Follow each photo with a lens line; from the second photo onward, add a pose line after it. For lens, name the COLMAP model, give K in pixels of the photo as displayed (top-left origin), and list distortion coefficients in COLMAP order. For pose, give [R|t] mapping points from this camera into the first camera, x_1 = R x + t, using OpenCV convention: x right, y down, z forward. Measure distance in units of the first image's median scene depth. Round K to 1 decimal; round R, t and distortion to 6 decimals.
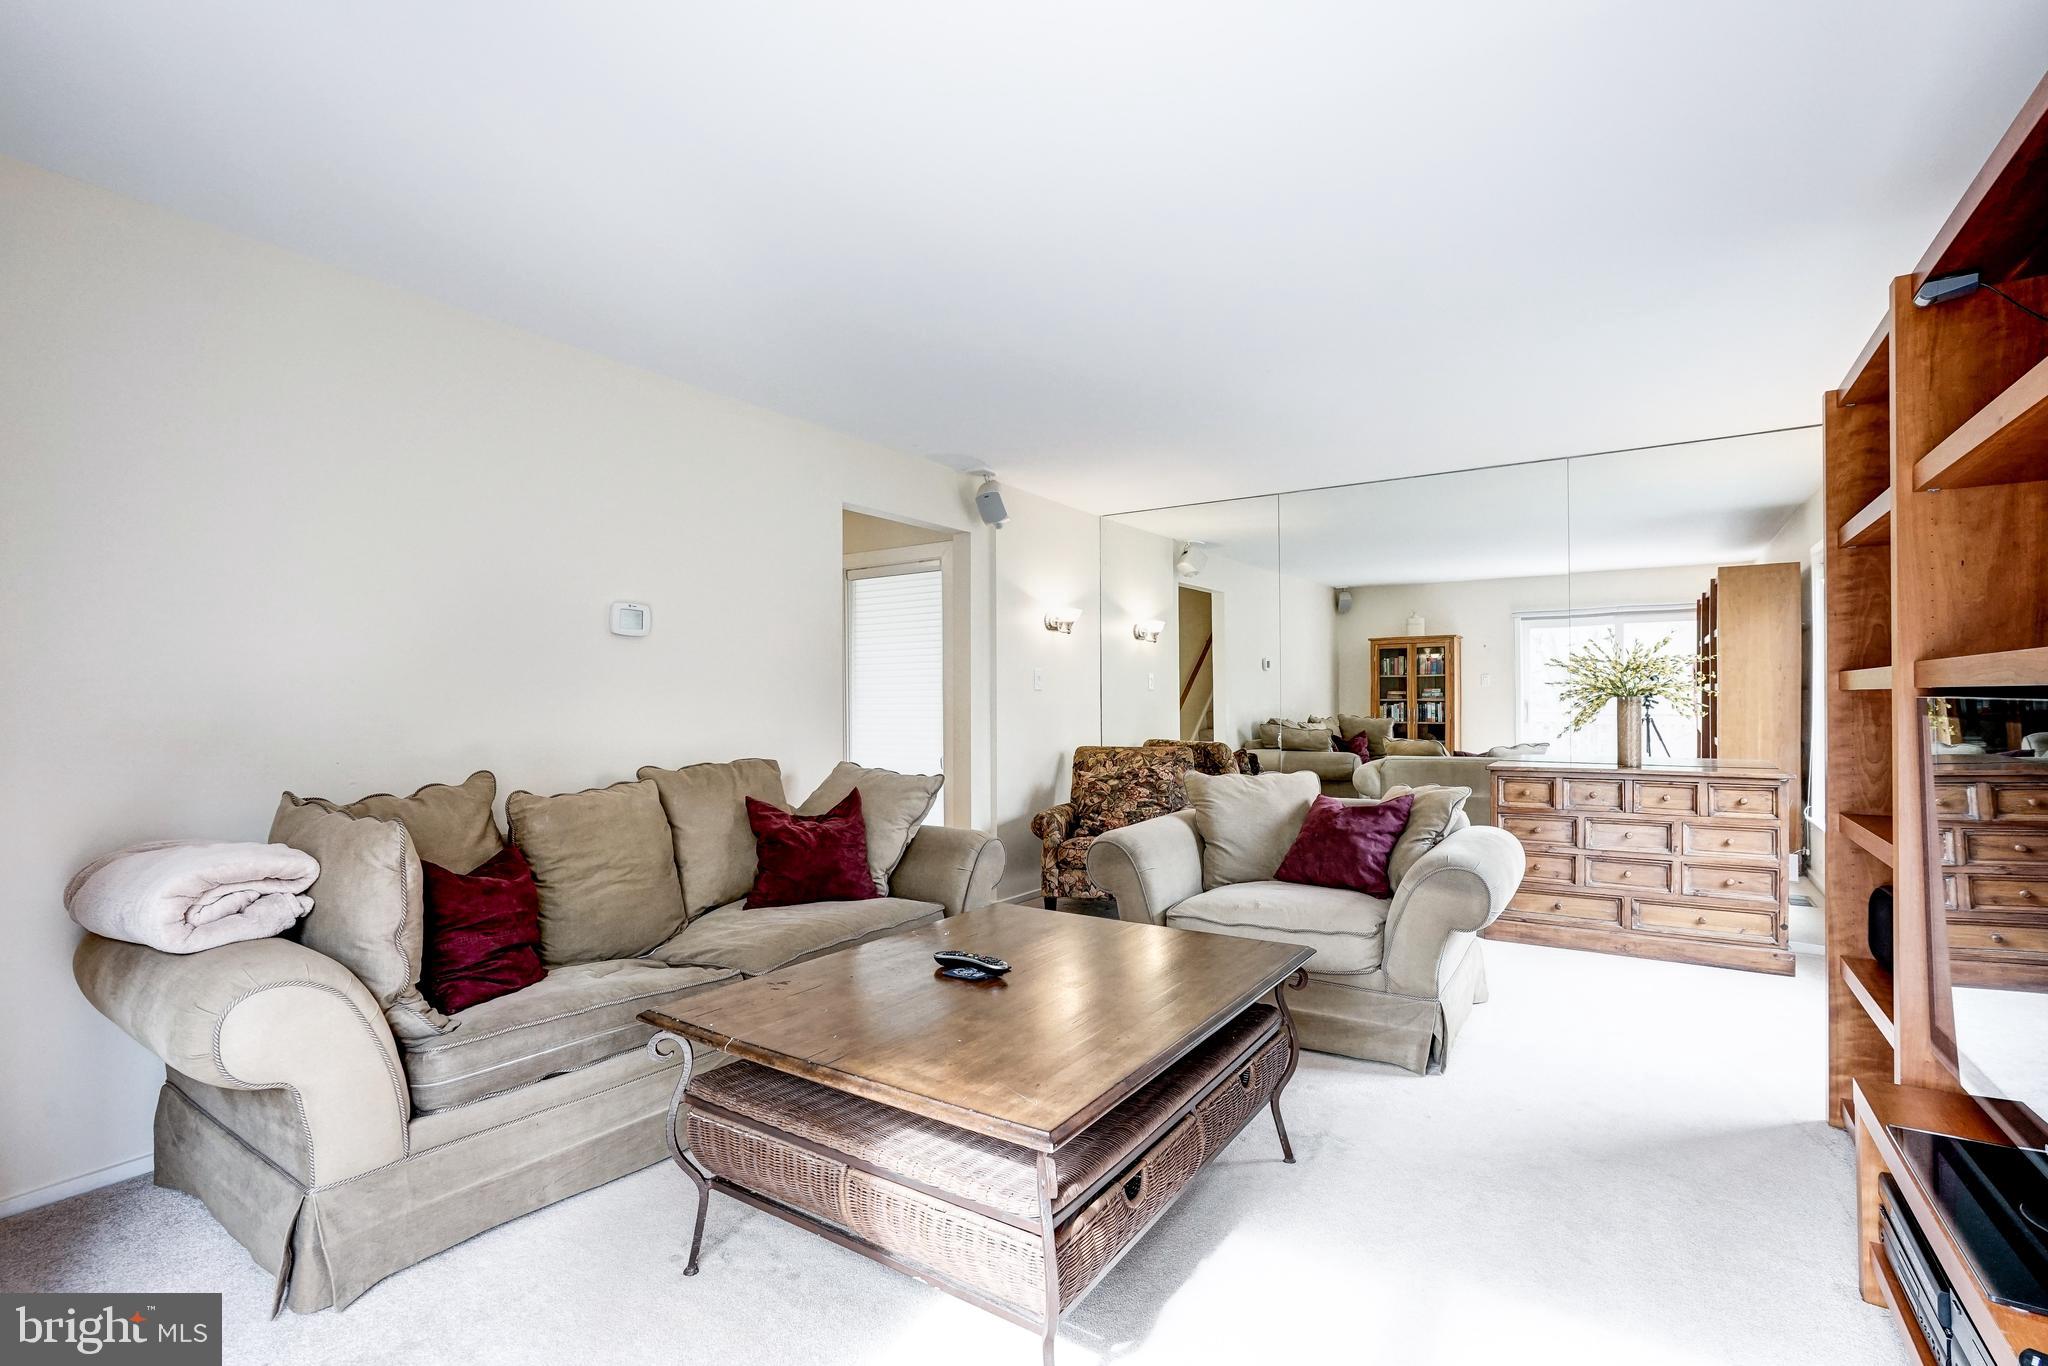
lens RADIAL K [[933.3, 0, 1020.3], [0, 933.3, 689.2], [0, 0, 1]] dist [-0.029980, 0.005106]
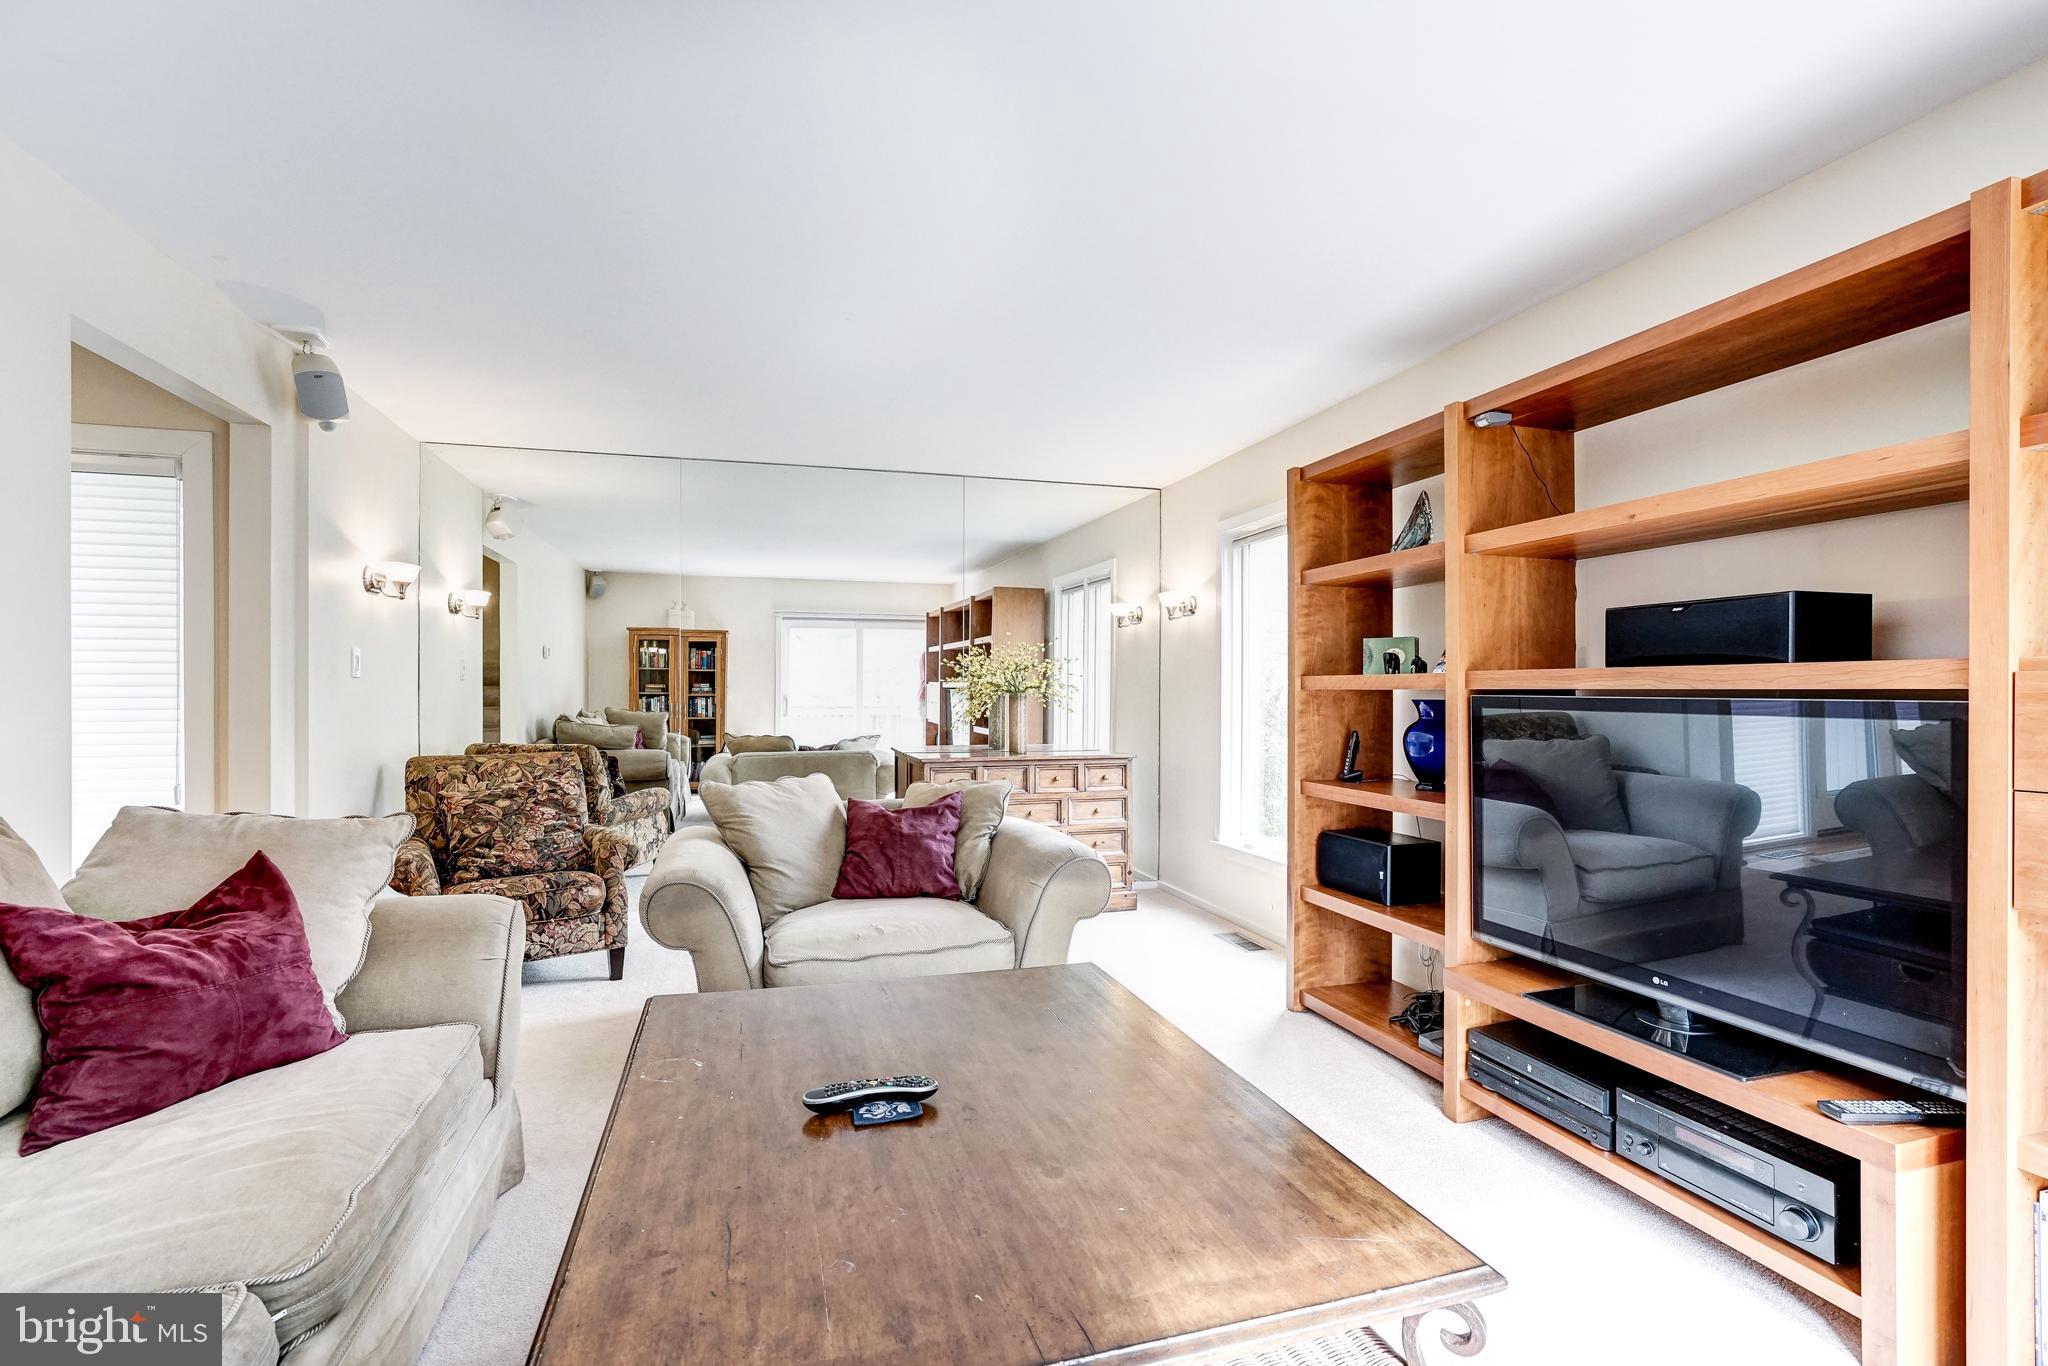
lens RADIAL K [[933.3, 0, 1026.5], [0, 933.3, 685.4], [0, 0, 1]] dist [-0.029980, 0.005106]
pose [[0.635494, 0.013134, 0.771994, -0.227289], [-0.015123, 0.999875, -0.004562, 0.003367], [-0.771957, -0.008775, 0.635614, 0.233786]]
